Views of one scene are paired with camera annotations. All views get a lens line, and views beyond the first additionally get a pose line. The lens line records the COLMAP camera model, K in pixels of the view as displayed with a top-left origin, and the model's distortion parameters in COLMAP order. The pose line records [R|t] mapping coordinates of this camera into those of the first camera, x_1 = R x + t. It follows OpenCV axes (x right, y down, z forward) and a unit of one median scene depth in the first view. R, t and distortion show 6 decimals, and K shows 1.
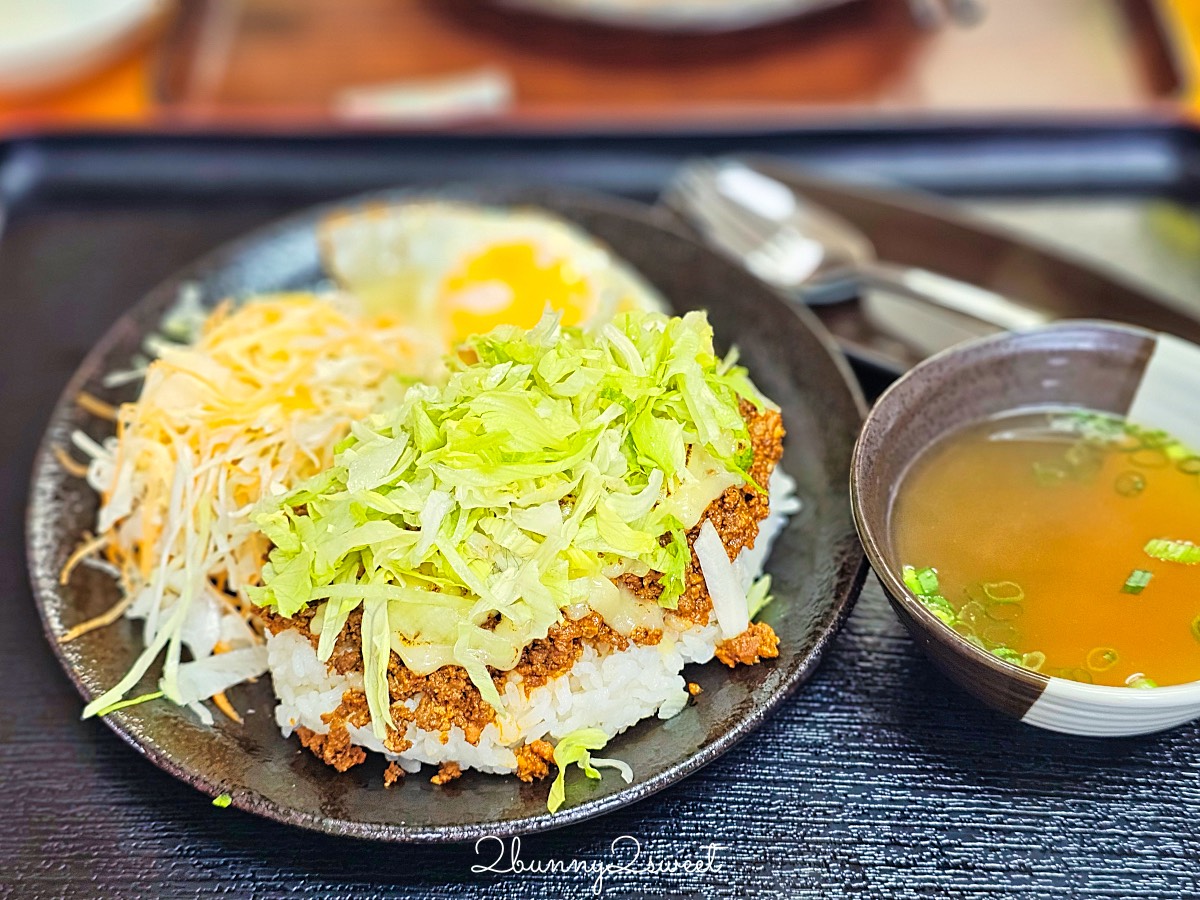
lens RADIAL K [[1529.3, 0, 600.0], [0, 1529.3, 450.0], [0, 0, 1]] dist [0.160407, -0.627398]
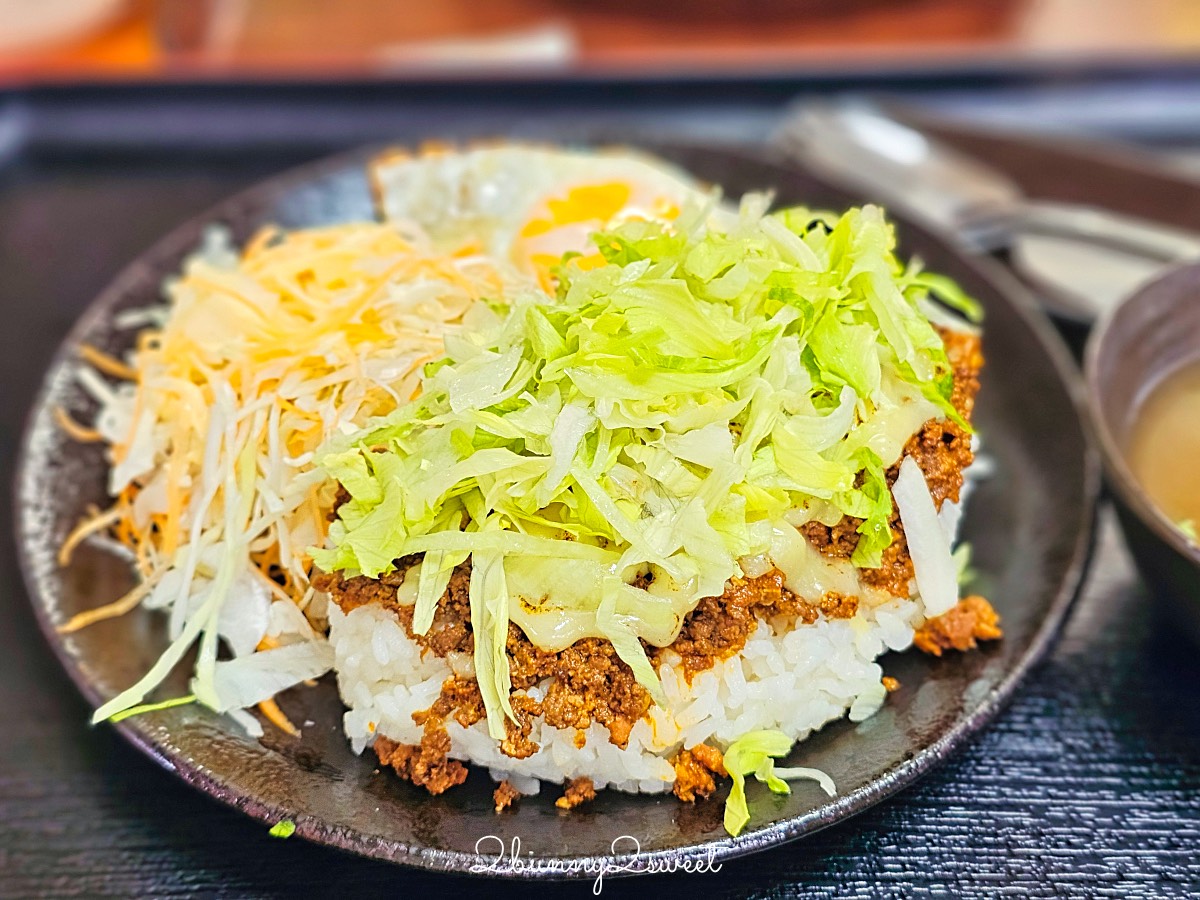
lens RADIAL K [[1529.3, 0, 600.0], [0, 1529.3, 450.0], [0, 0, 1]] dist [0.160407, -0.627398]
pose [[0.999562, -0.010274, 0.027761, -0.105964], [0.012765, 0.995759, -0.091115, 0.110101], [-0.026707, 0.091429, 0.995453, 0.232887]]
